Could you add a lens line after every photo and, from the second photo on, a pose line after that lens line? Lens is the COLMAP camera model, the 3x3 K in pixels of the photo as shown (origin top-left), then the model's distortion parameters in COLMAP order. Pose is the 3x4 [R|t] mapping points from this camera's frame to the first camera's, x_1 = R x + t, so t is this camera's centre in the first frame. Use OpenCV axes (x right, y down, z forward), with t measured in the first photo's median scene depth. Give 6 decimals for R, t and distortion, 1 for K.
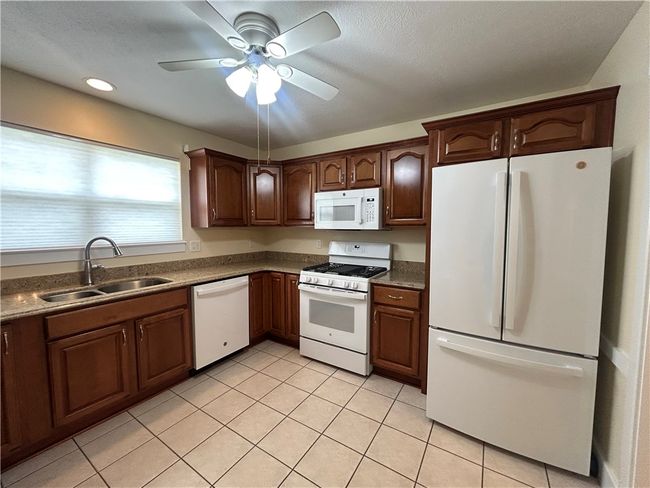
lens RADIAL K [[262.3, 0, 325.0], [0, 262.3, 244.0], [0, 0, 1]] dist [-0.001911, -0.000145]
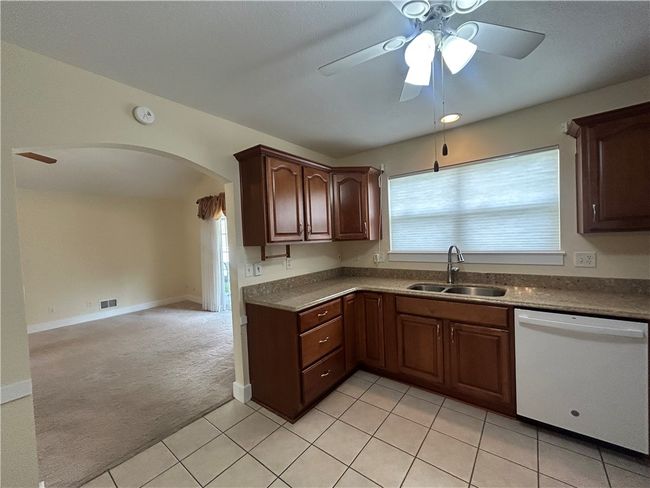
lens RADIAL K [[262.3, 0, 325.0], [0, 262.3, 244.0], [0, 0, 1]] dist [-0.001911, -0.000145]
pose [[-0.099441, 0.023544, -0.994765, 0.355414], [-0.031258, 0.999153, 0.026772, -0.039411], [0.994552, 0.033756, -0.098621, 0.493024]]
